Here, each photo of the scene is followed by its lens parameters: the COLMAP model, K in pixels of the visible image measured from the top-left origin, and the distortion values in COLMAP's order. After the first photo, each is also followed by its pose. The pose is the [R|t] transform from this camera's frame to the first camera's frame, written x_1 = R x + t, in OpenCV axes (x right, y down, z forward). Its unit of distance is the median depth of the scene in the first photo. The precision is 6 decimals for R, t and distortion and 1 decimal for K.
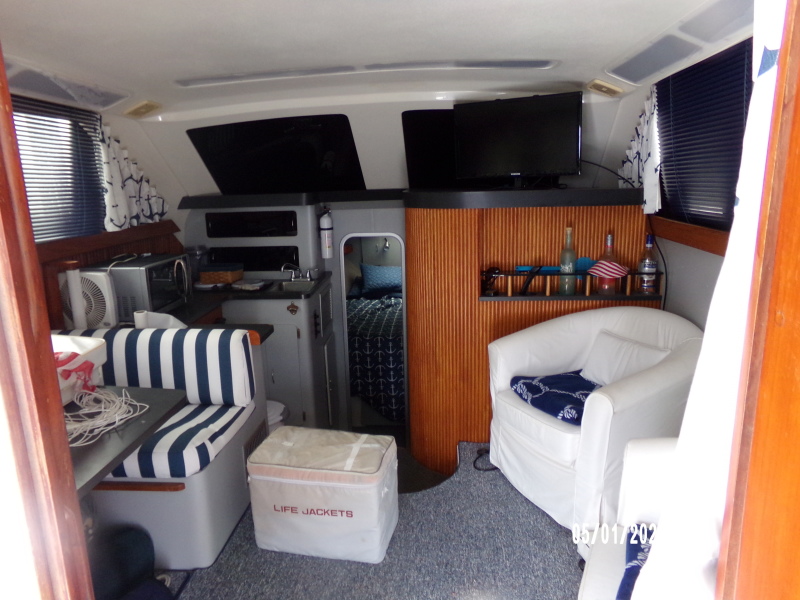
lens RADIAL K [[553.9, 0, 400.0], [0, 553.9, 301.2], [0, 0, 1]] dist [-0.038375, 0.066589]
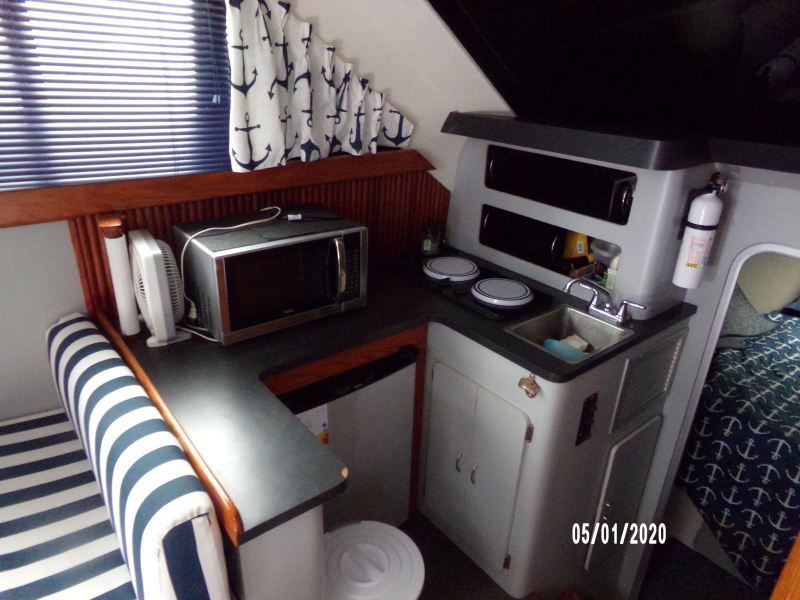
lens RADIAL K [[553.9, 0, 395.2], [0, 553.9, 298.1], [0, 0, 1]] dist [-0.038375, 0.066589]
pose [[0.662573, 0.354581, -0.659749, 0.022991], [-0.219036, 0.934065, 0.282038, -0.196531], [0.716254, -0.042362, 0.696553, 0.683529]]
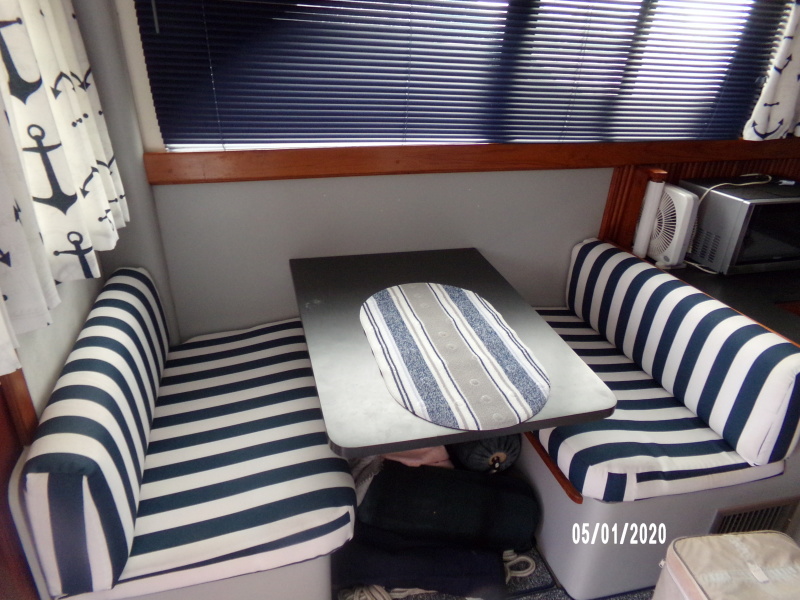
lens RADIAL K [[553.9, 0, 404.1], [0, 553.9, 296.6], [0, 0, 1]] dist [-0.038375, 0.066589]
pose [[0.316334, 0.437661, -0.841656, 0.033676], [-0.249882, 0.894326, 0.371132, -0.096047], [0.915146, 0.092913, 0.392270, 0.310526]]
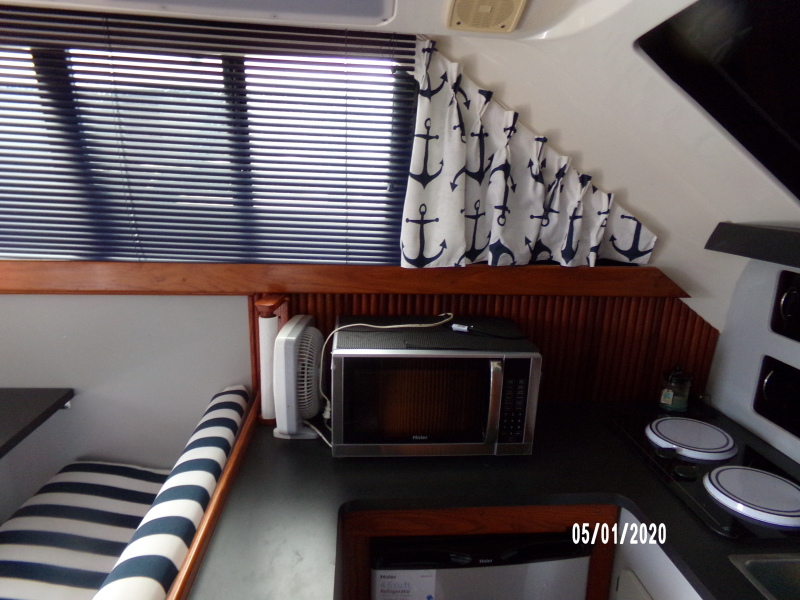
lens RADIAL K [[553.9, 0, 401.8], [0, 553.9, 302.6], [0, 0, 1]] dist [-0.038375, 0.066589]
pose [[0.133458, 0.268911, -0.953874, -0.009436], [-0.254255, 0.939561, 0.229302, -0.208216], [0.957885, 0.211925, 0.193764, 0.872161]]
